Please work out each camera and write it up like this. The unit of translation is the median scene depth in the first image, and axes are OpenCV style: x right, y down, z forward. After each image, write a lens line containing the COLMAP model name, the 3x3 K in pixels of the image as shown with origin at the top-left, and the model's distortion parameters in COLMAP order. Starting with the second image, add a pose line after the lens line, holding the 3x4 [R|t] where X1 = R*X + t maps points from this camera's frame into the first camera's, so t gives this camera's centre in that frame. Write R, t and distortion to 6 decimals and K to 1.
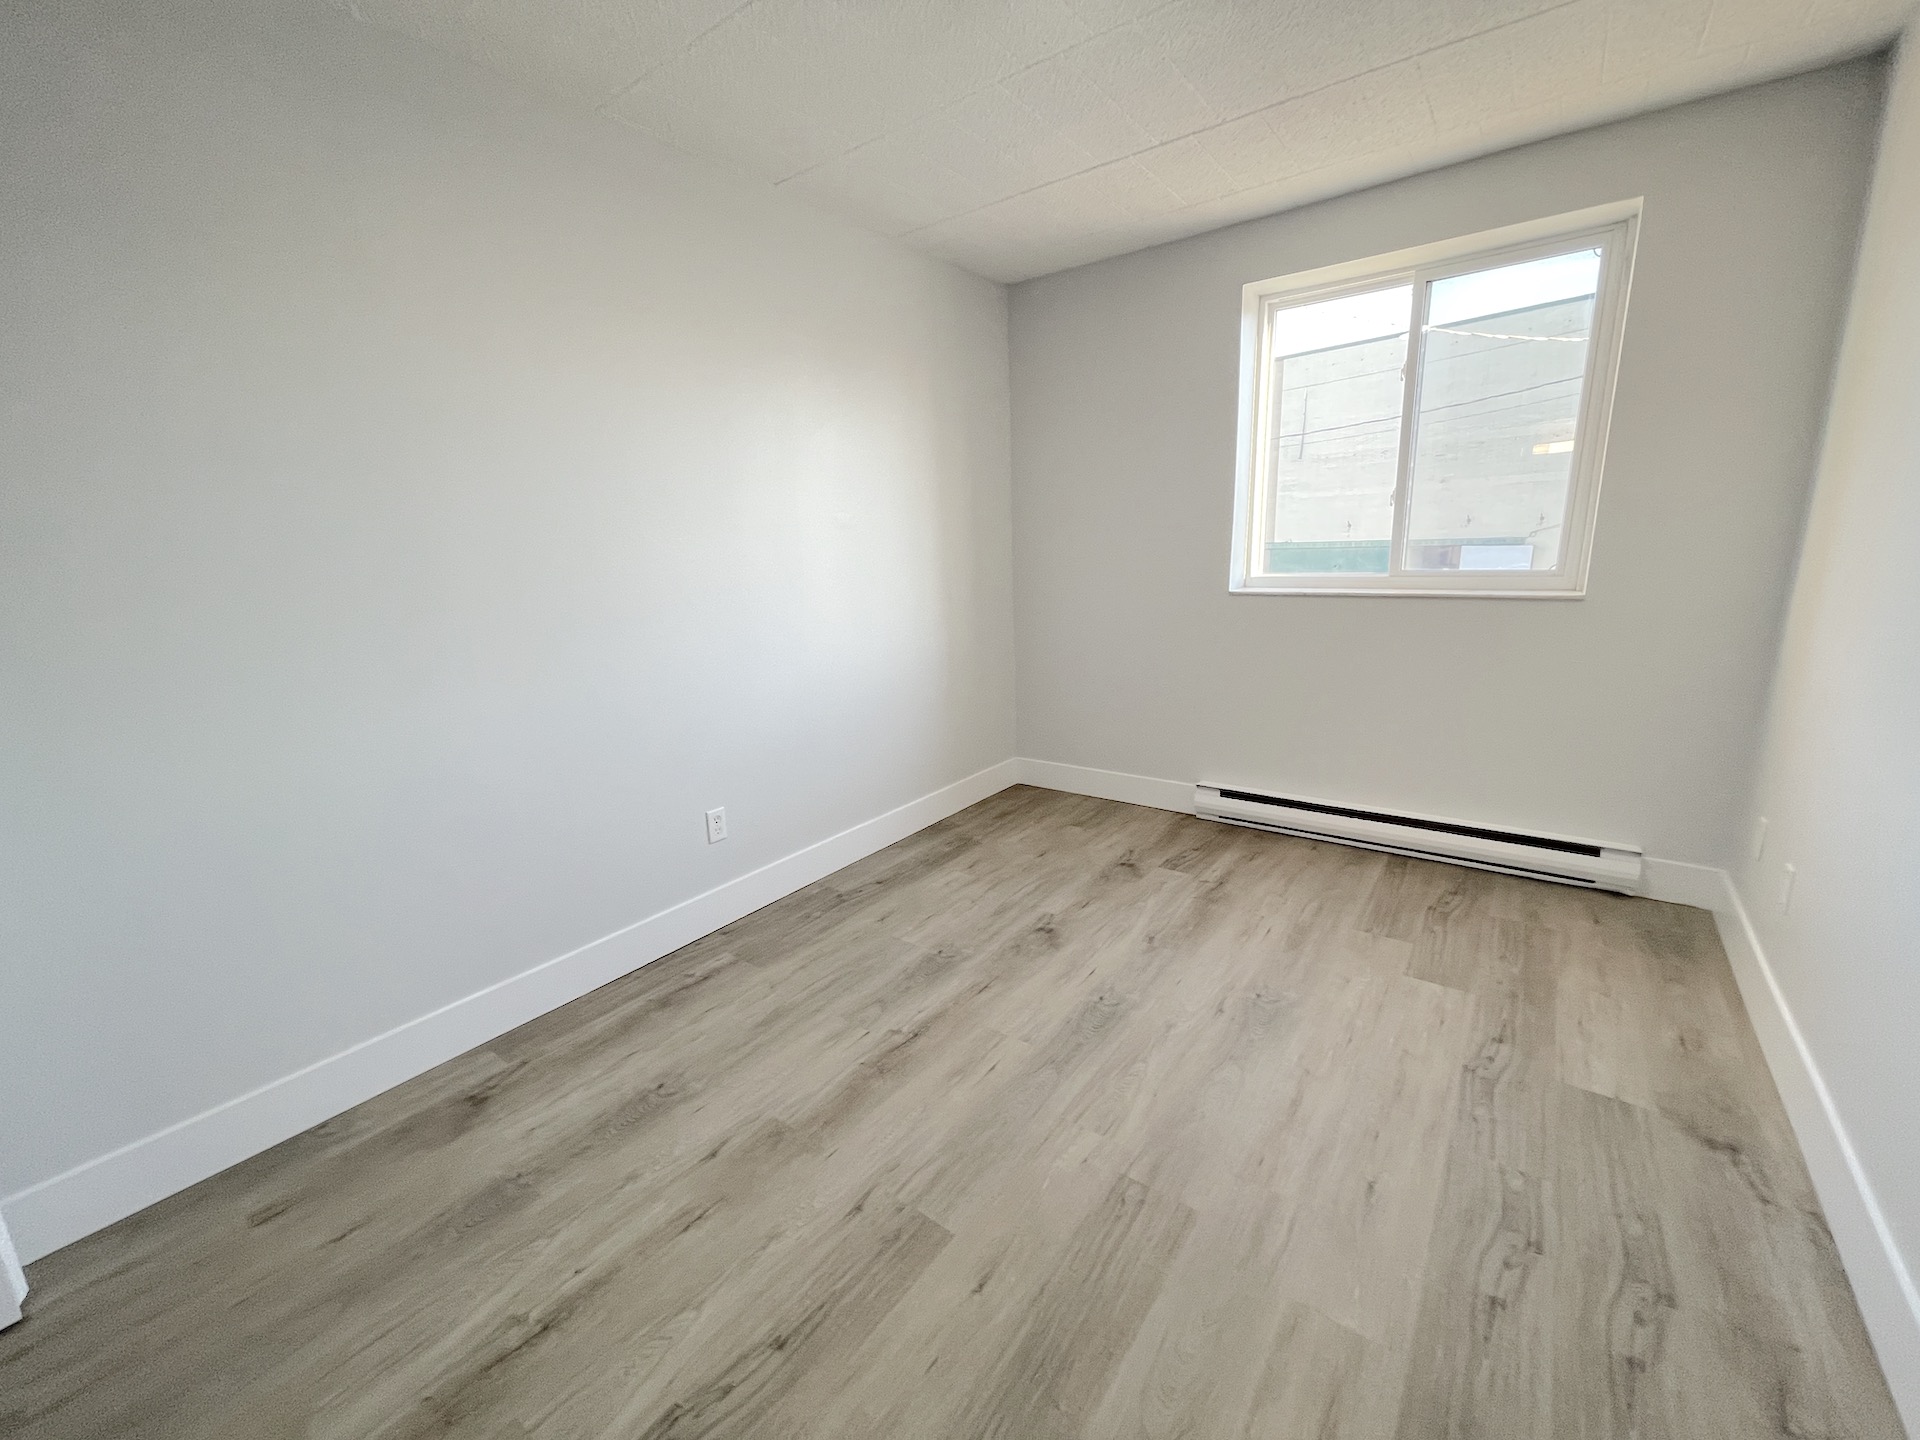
lens RADIAL K [[775.3, 0, 950.7], [0, 775.3, 713.9], [0, 0, 1]] dist [0.003030, 0.000287]
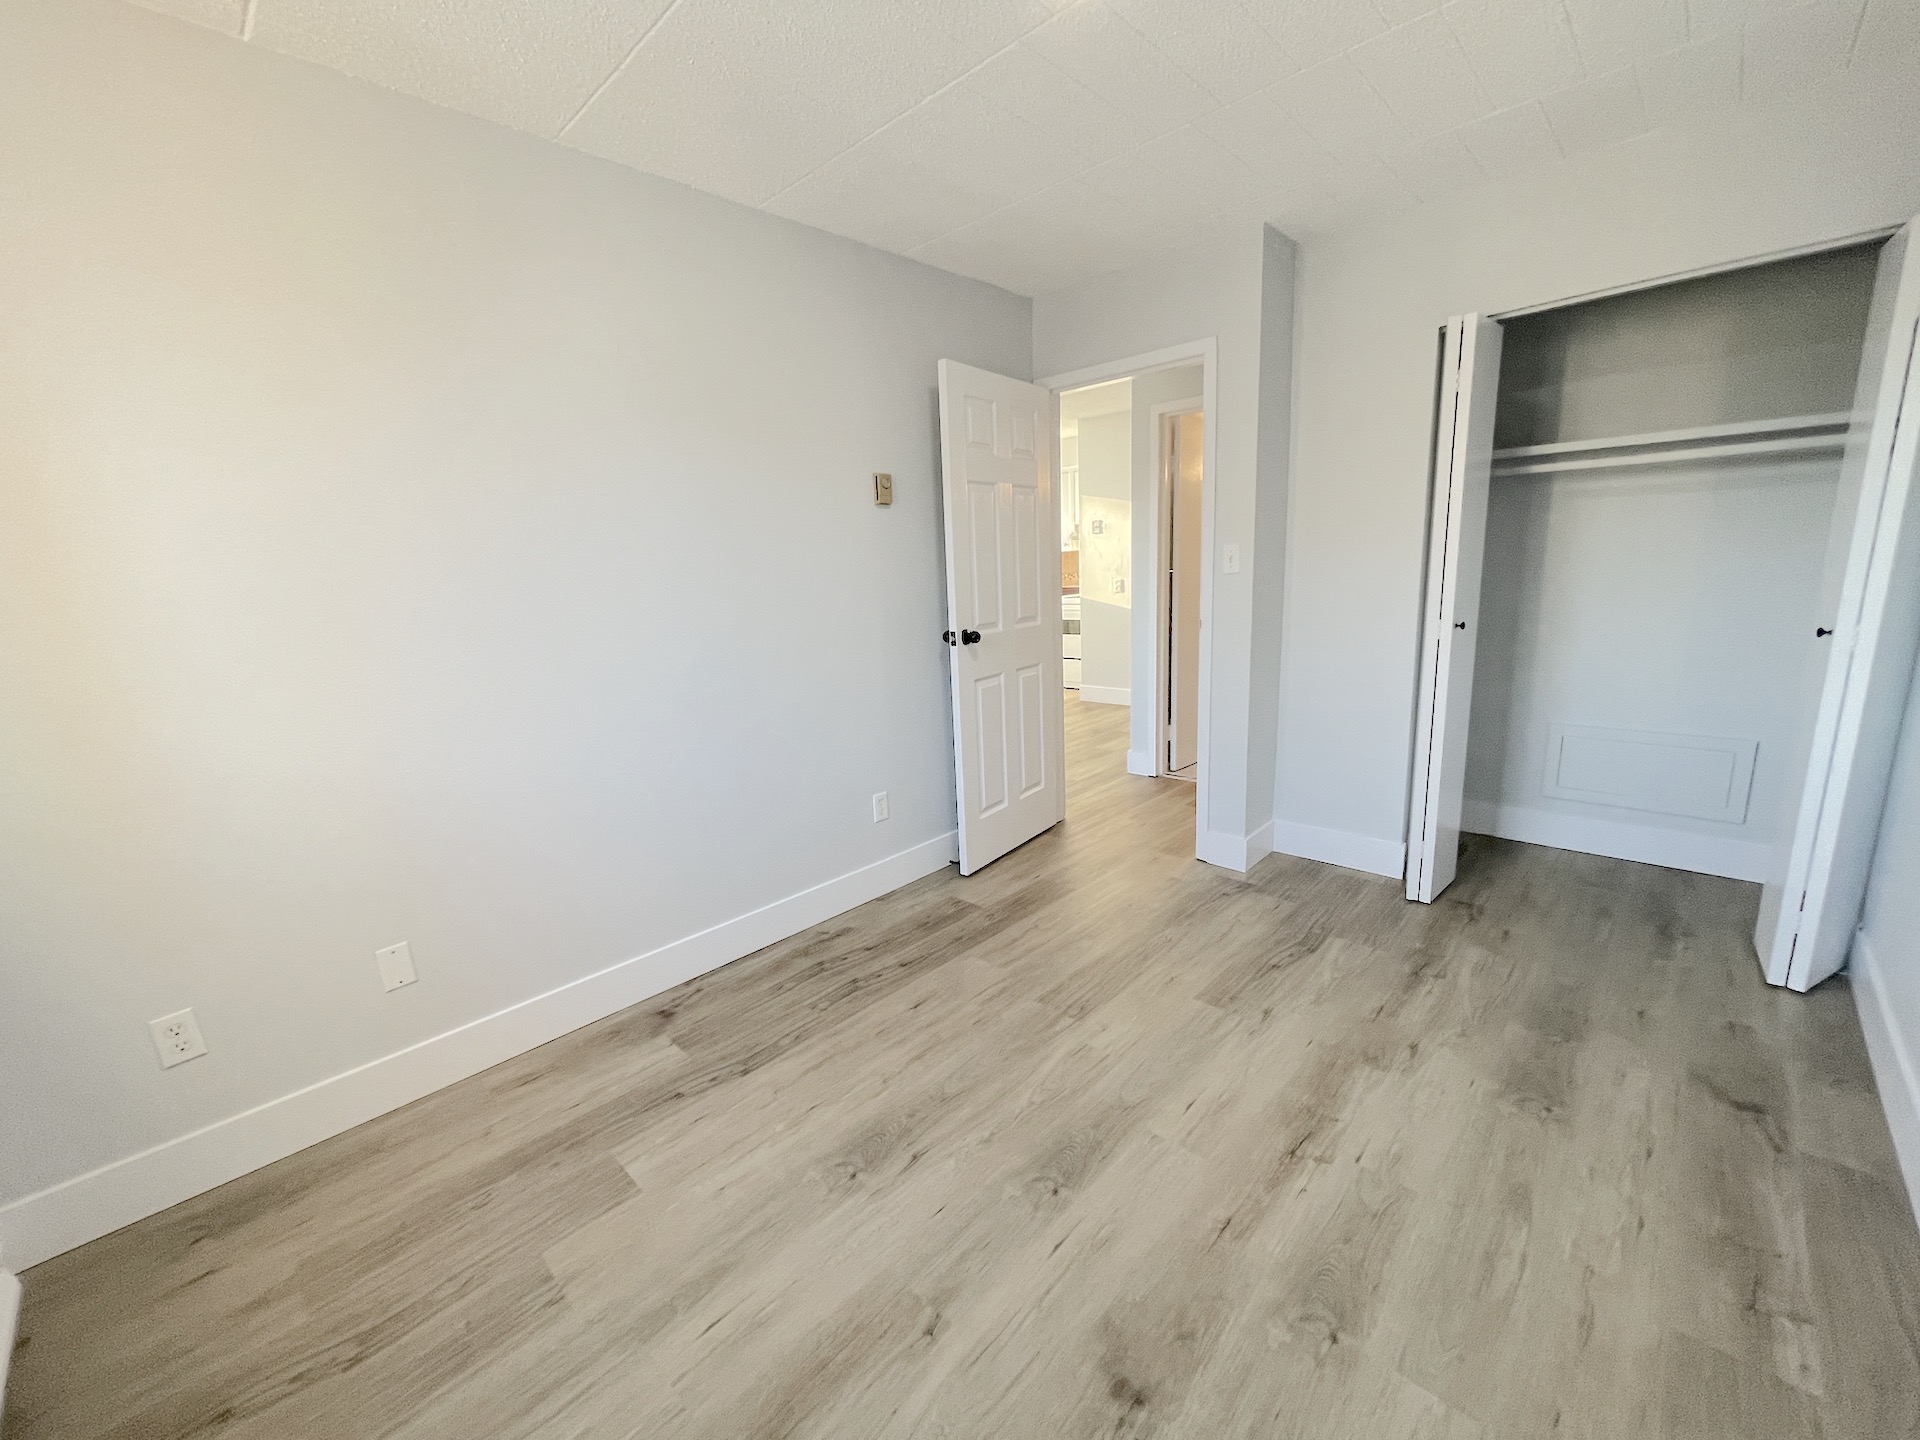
lens RADIAL K [[775.3, 0, 960.7], [0, 775.3, 724.1], [0, 0, 1]] dist [0.003030, 0.000287]
pose [[-0.991531, 0.055918, 0.117214, 0.186862], [0.099700, 0.906117, 0.411110, -0.383681], [-0.083221, 0.419315, -0.904019, 1.619104]]
